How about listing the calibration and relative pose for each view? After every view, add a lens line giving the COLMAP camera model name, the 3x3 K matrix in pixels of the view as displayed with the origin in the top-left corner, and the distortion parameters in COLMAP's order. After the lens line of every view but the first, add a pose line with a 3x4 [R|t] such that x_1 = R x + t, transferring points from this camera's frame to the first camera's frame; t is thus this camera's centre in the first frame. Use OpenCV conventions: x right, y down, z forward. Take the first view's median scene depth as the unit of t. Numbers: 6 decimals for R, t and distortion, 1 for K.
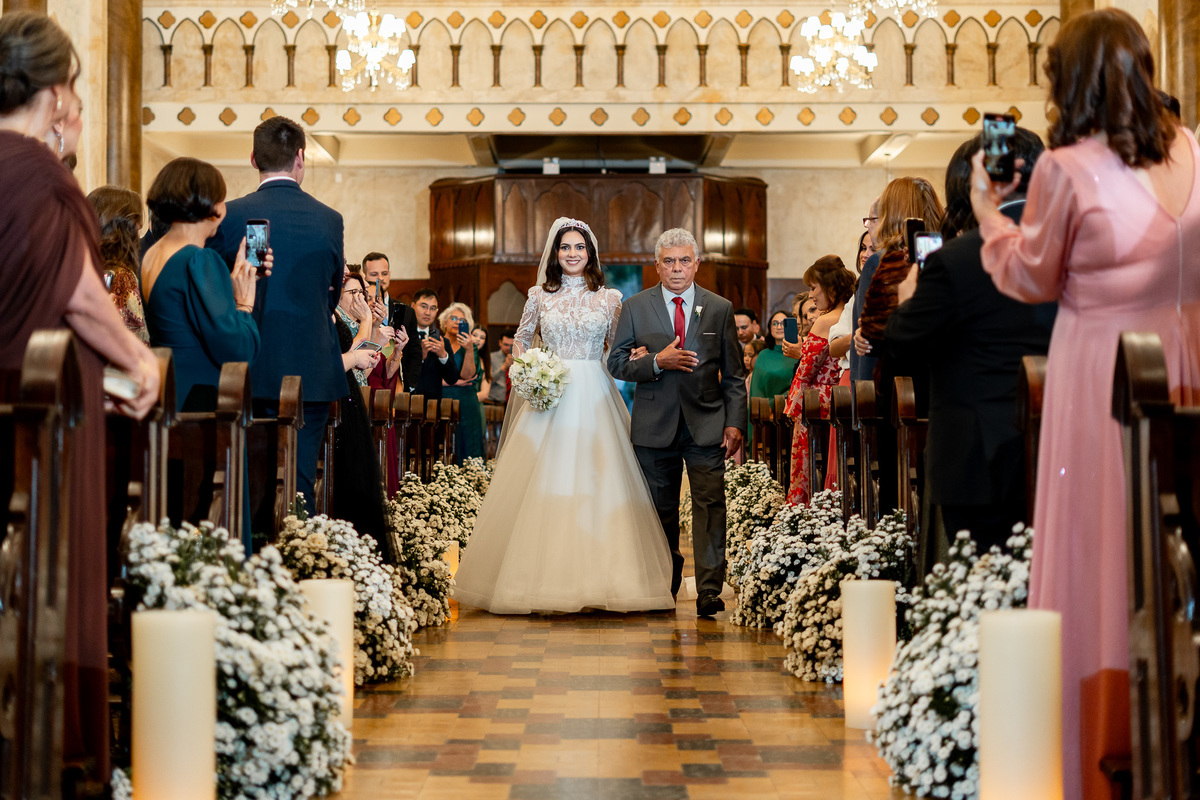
lens RADIAL K [[2097.6, 0, 594.2], [0, 2097.6, 340.3], [0, 0, 1]] dist [-0.014666, 0.009394]
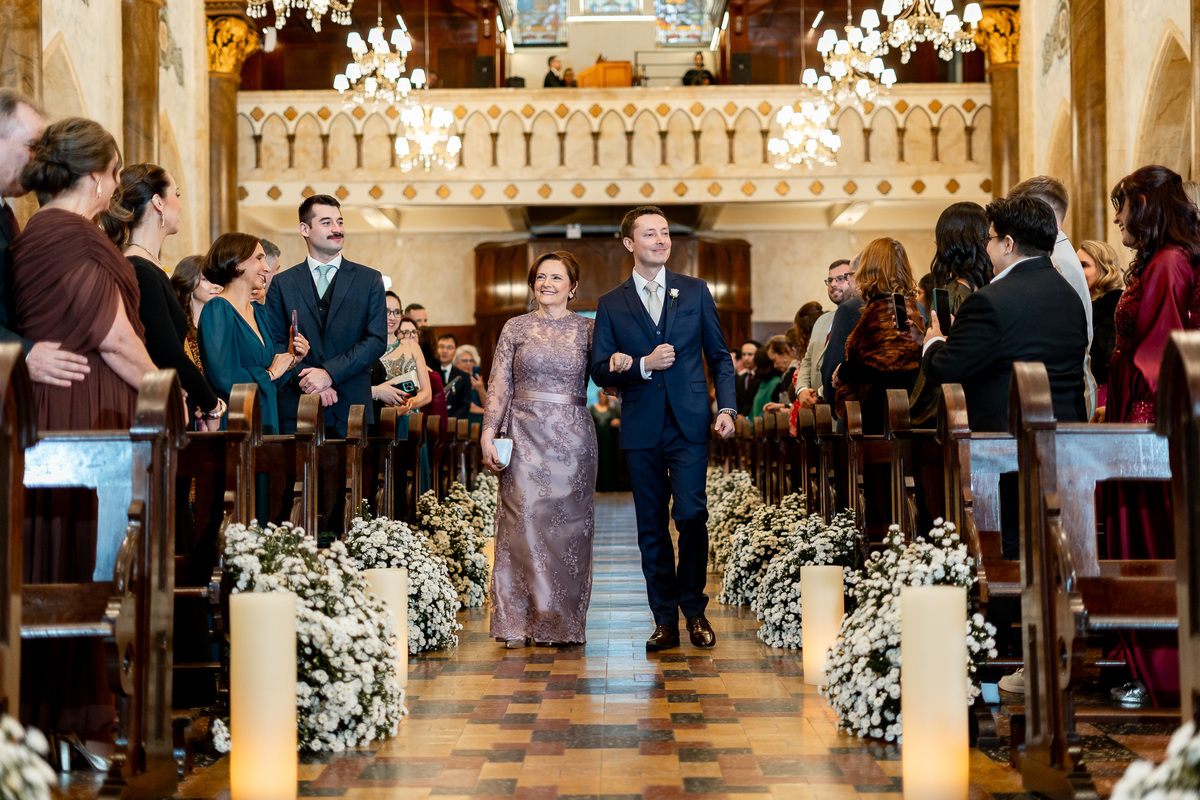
lens RADIAL K [[1724.7, 0, 600.0], [0, 1724.7, 400.0], [0, 0, 1]] dist [-0.014702, 0.013918]
pose [[0.999933, -0.008706, -0.007649, 0.006954], [0.008821, 0.999846, 0.015171, -0.000021], [0.007516, -0.015238, 0.999856, -0.016687]]
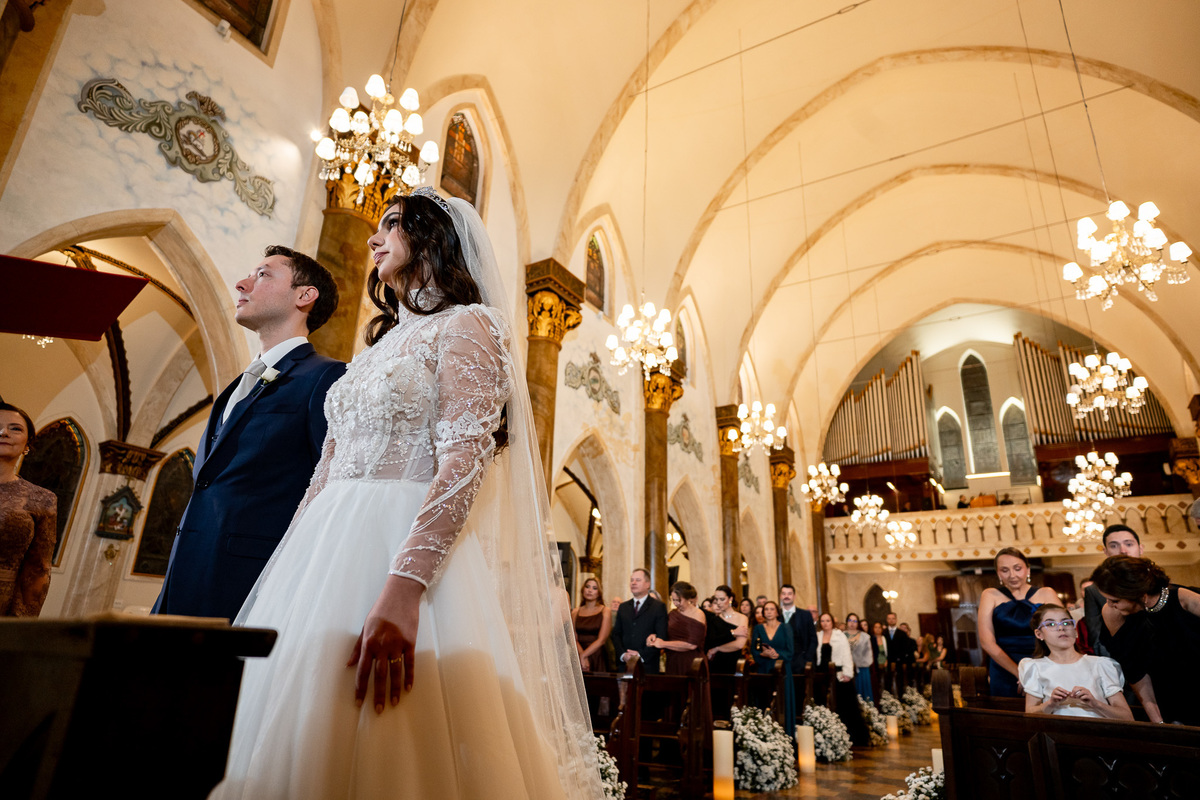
lens RADIAL K [[704.5, 0, 600.0], [0, 704.5, 400.0], [0, 0, 1]] dist [-0.074198, 0.048585]
pose [[0.849807, -0.146477, -0.506332, 0.209537], [-0.018983, 0.951483, -0.307114, -0.037019], [0.526752, 0.270600, 0.805797, -0.224358]]
